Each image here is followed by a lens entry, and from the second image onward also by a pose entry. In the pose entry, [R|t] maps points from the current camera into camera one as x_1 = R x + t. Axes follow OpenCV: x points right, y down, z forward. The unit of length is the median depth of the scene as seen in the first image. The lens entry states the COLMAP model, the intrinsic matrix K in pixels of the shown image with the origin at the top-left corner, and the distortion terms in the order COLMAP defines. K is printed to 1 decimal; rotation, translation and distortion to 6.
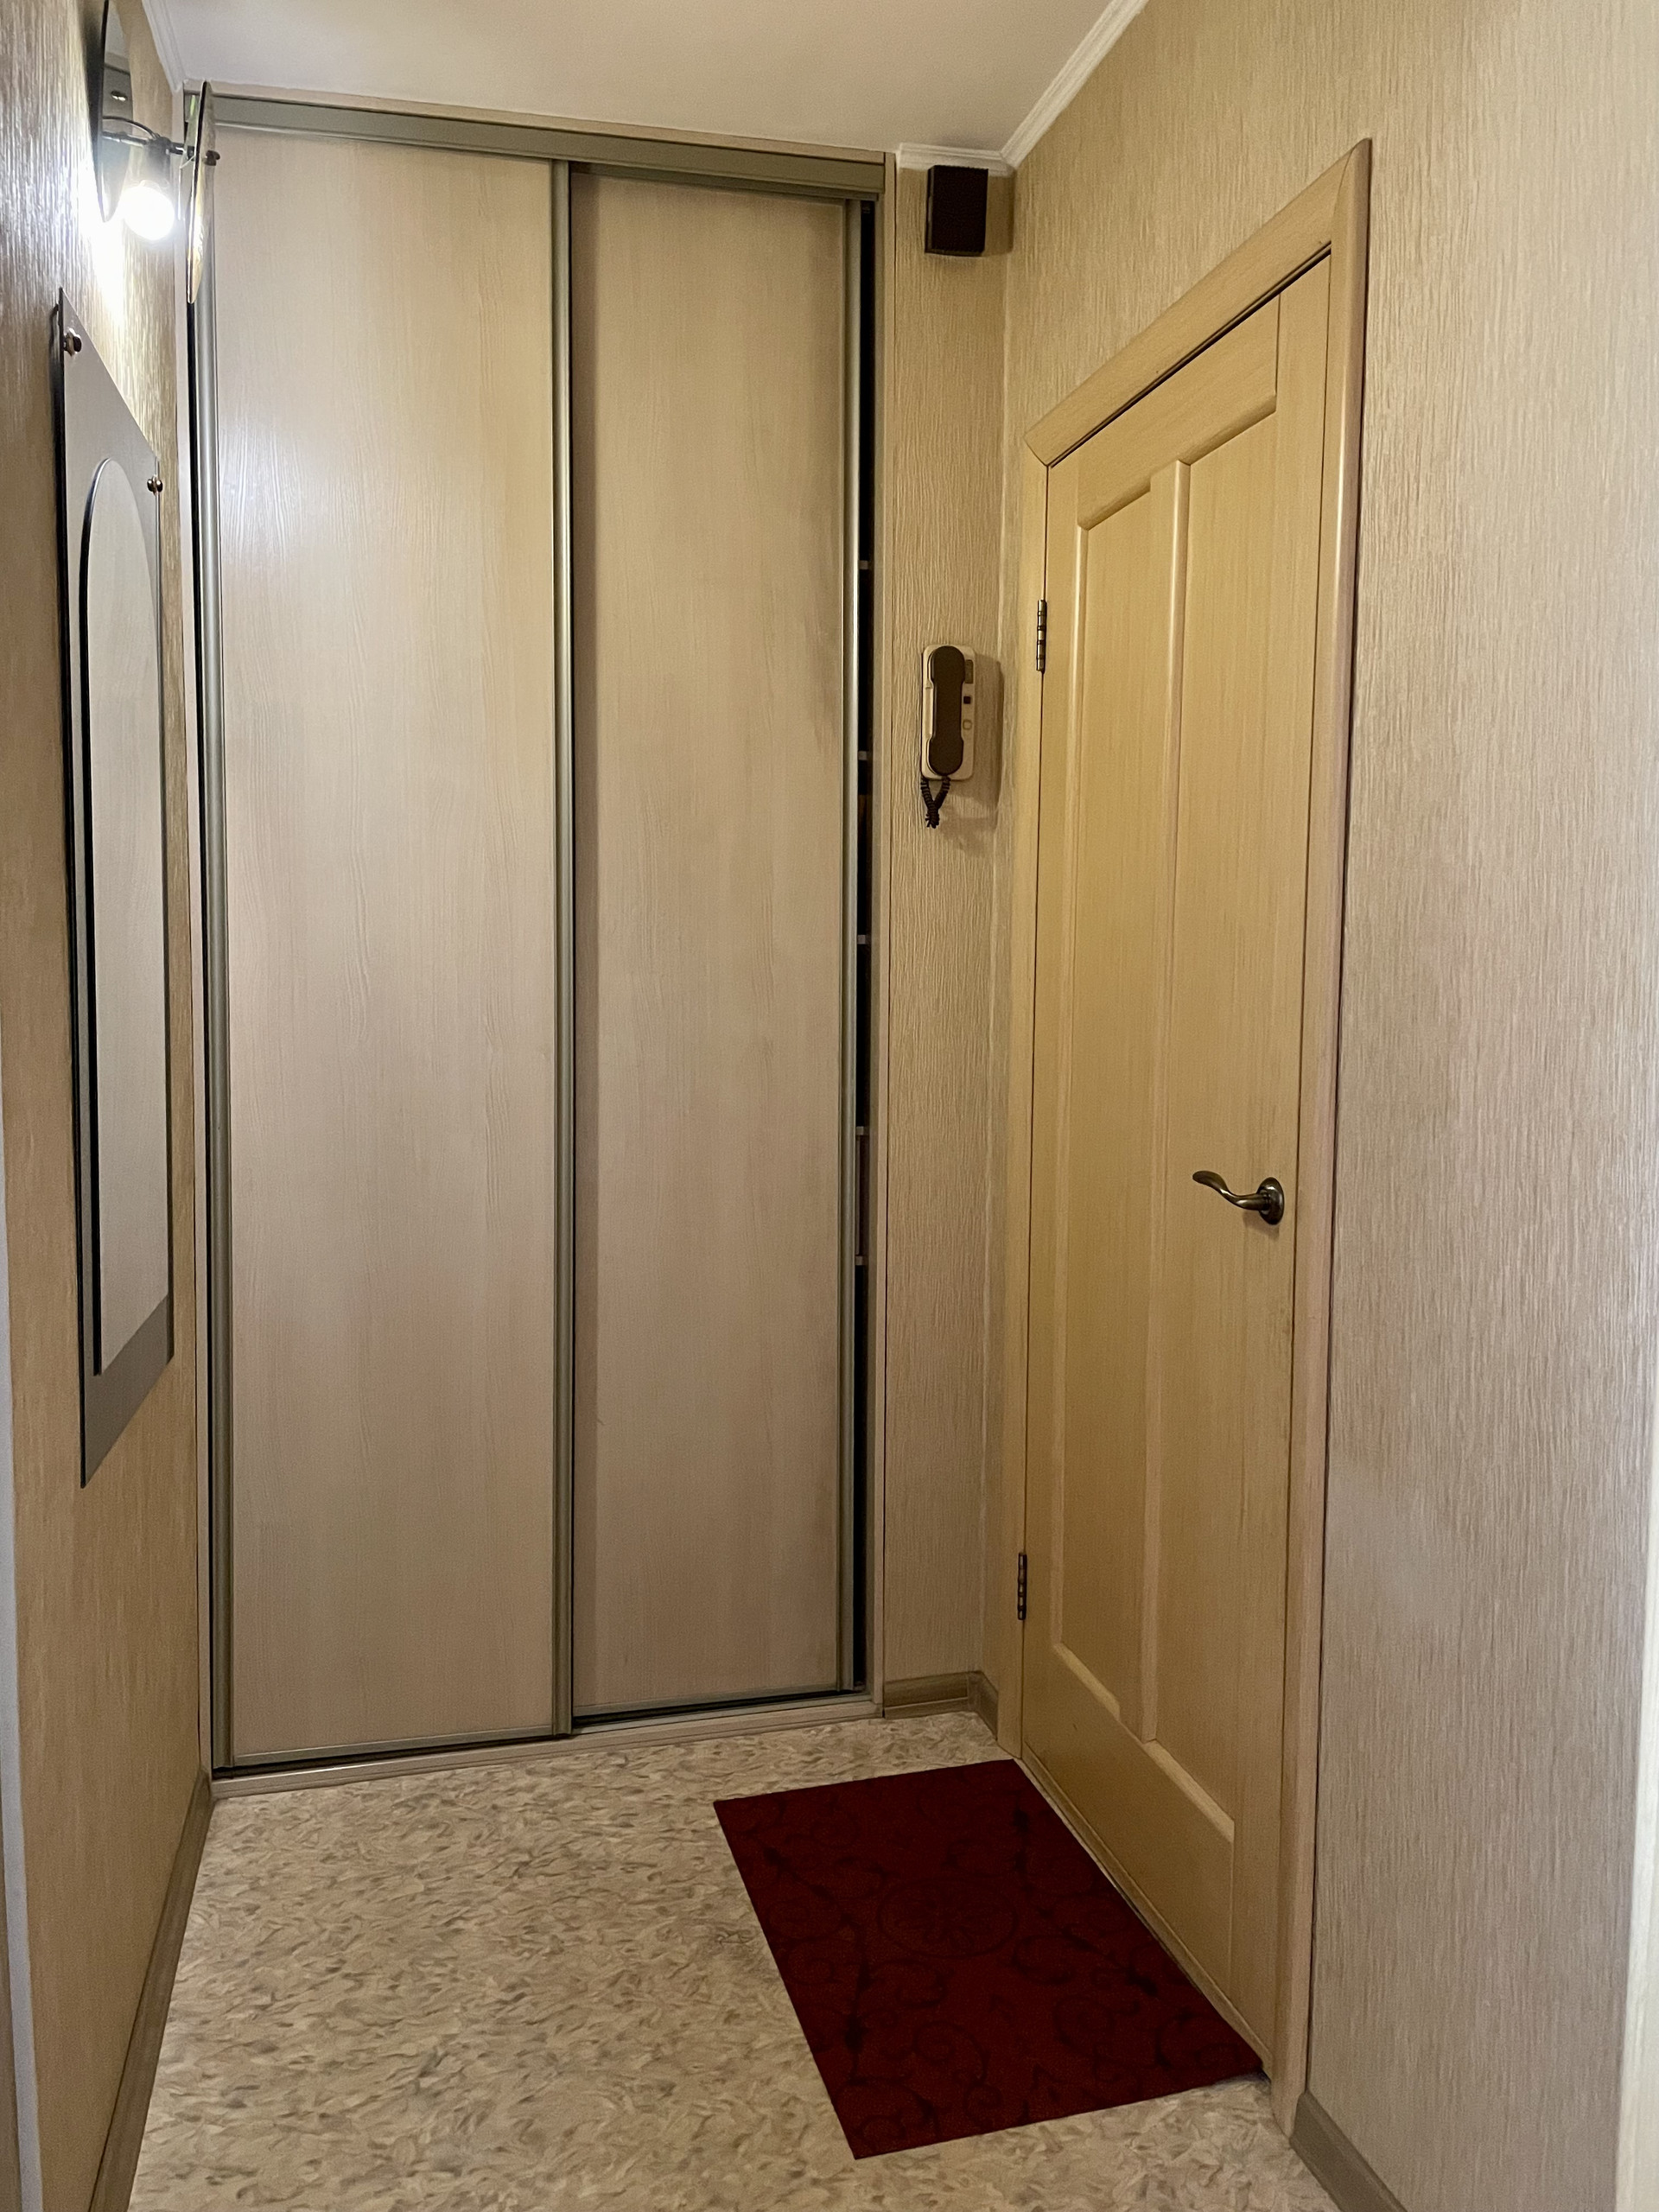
lens RADIAL K [[1709.1, 0, 829.5], [0, 1709.1, 1106.0], [0, 0, 1]] dist [0.115460, -0.177110]
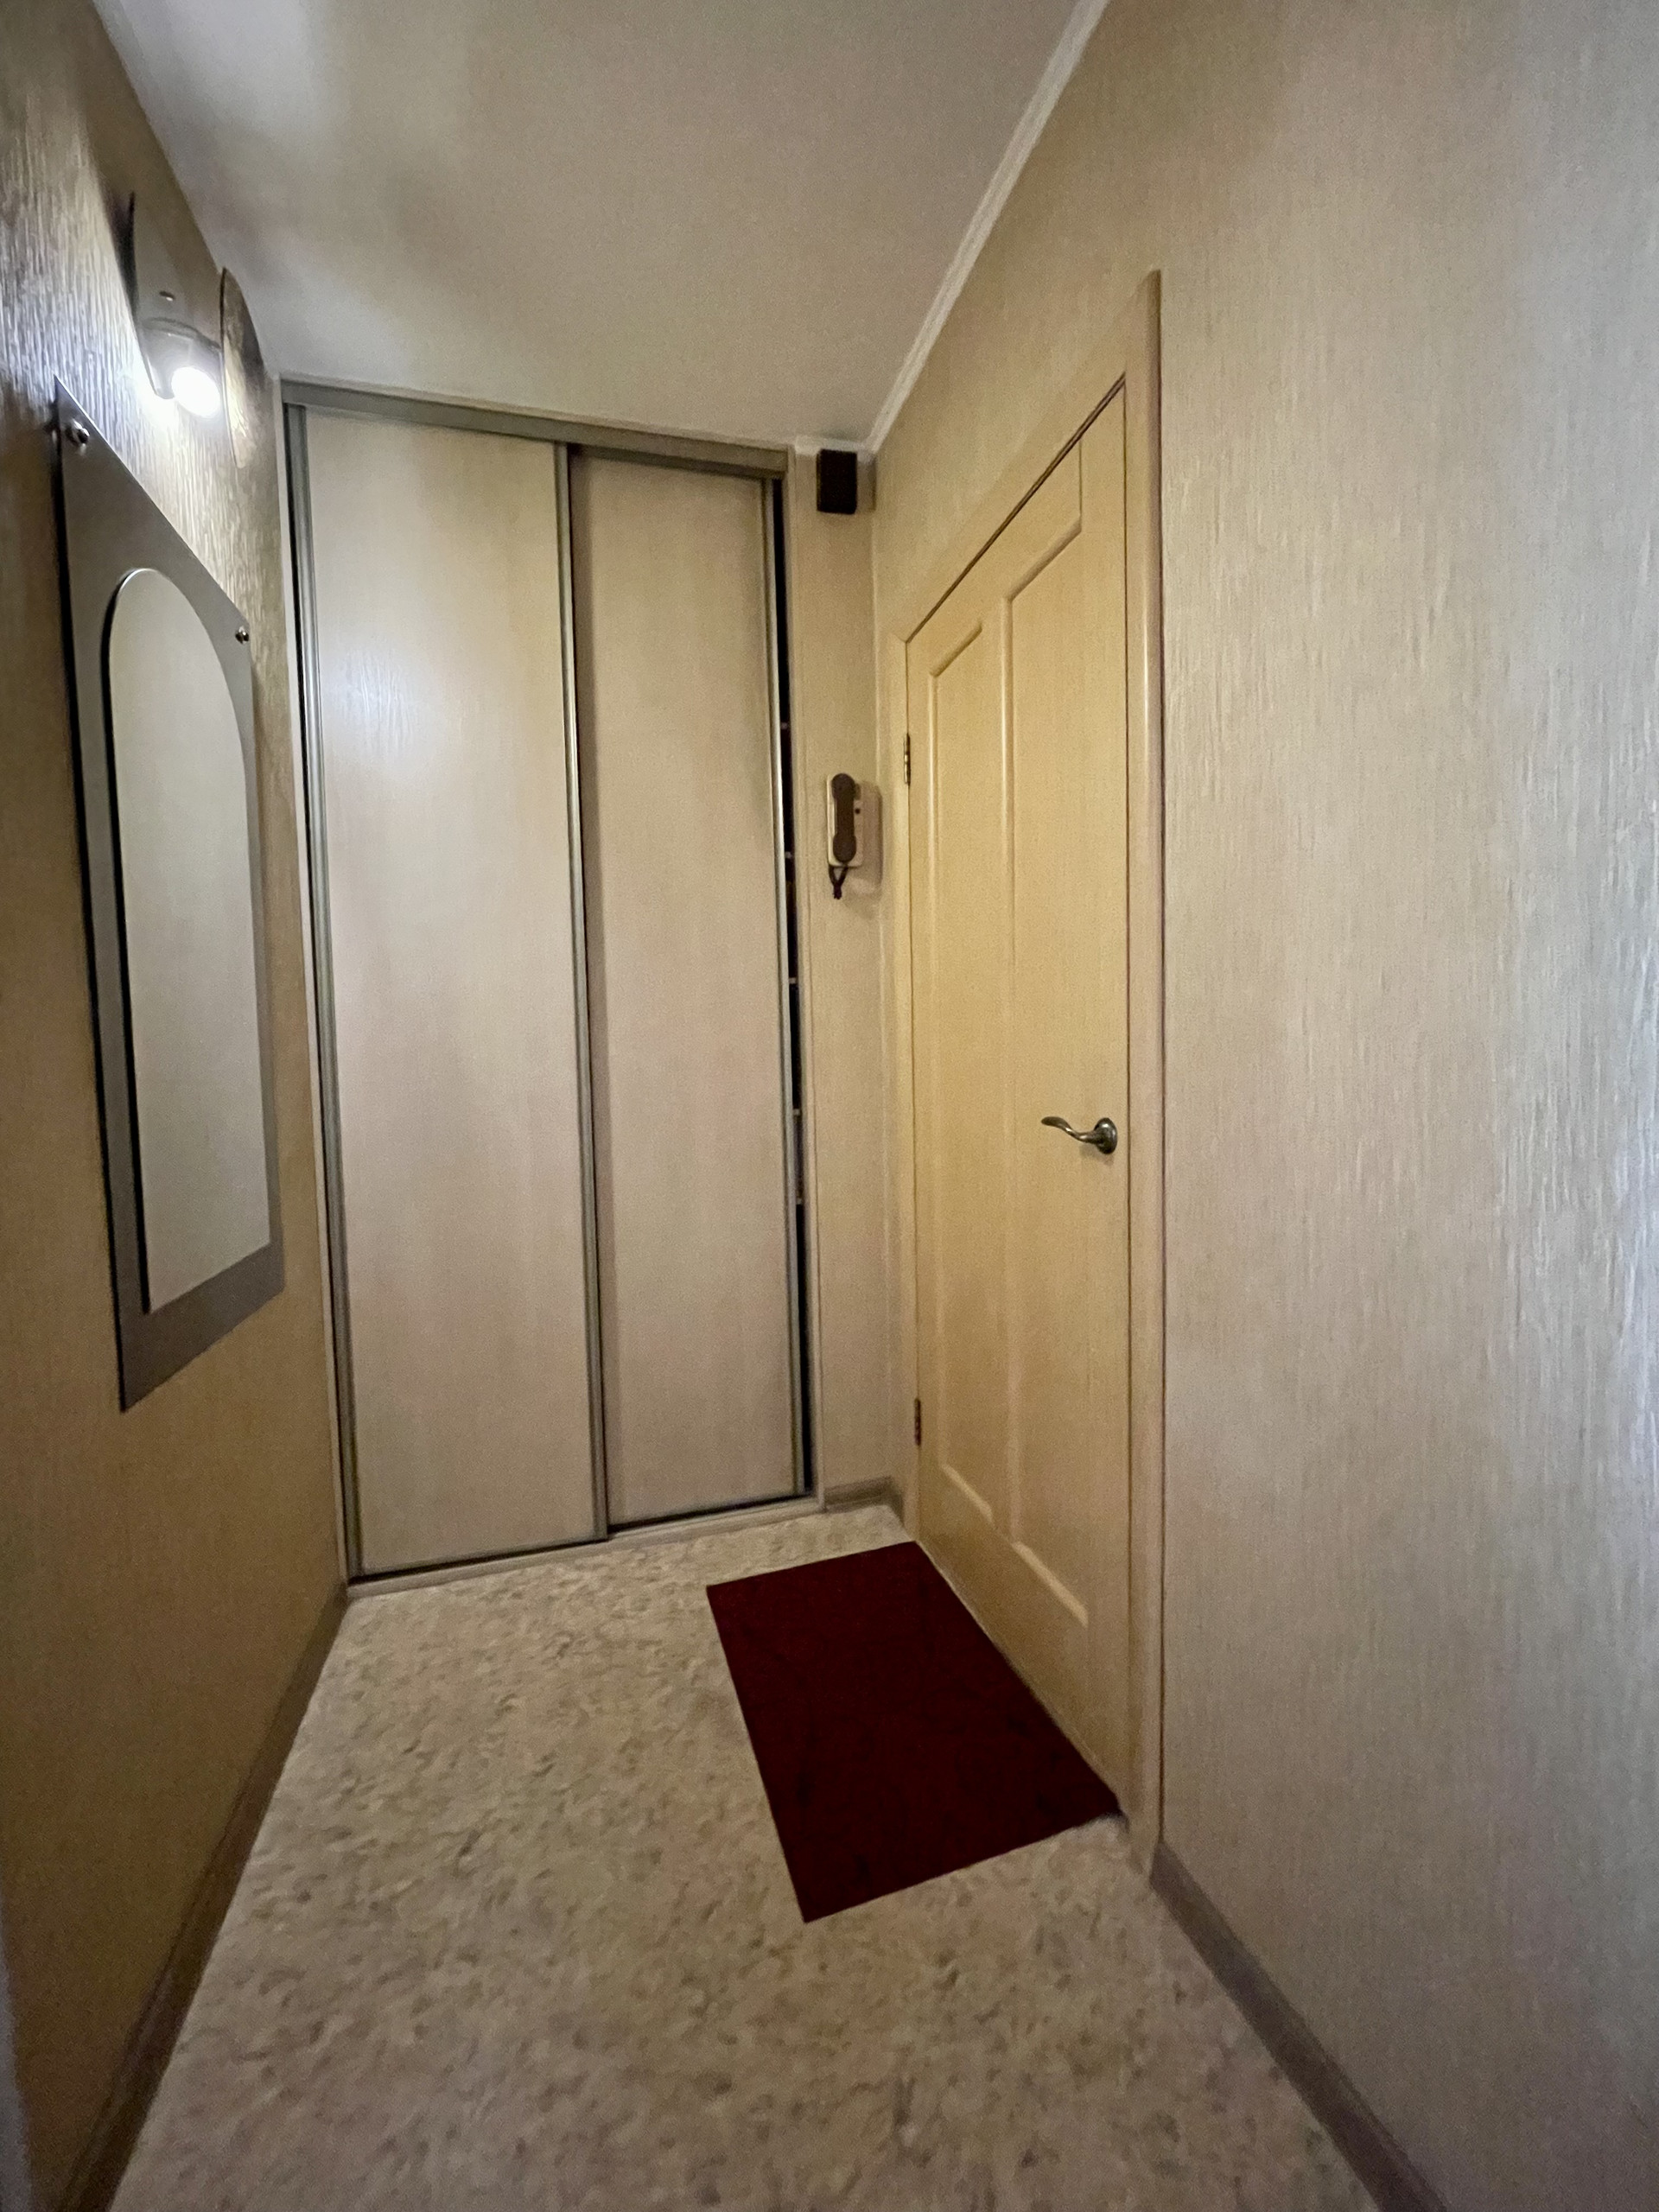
lens RADIAL K [[890.5, 0, 835.6], [0, 890.5, 1113.3], [0, 0, 1]] dist [-0.004091, 0.000115]
pose [[0.998582, -0.035568, 0.039619, 0.025377], [0.036199, 0.999227, -0.015301, 0.033640], [-0.039044, 0.016713, 0.999098, 0.283818]]
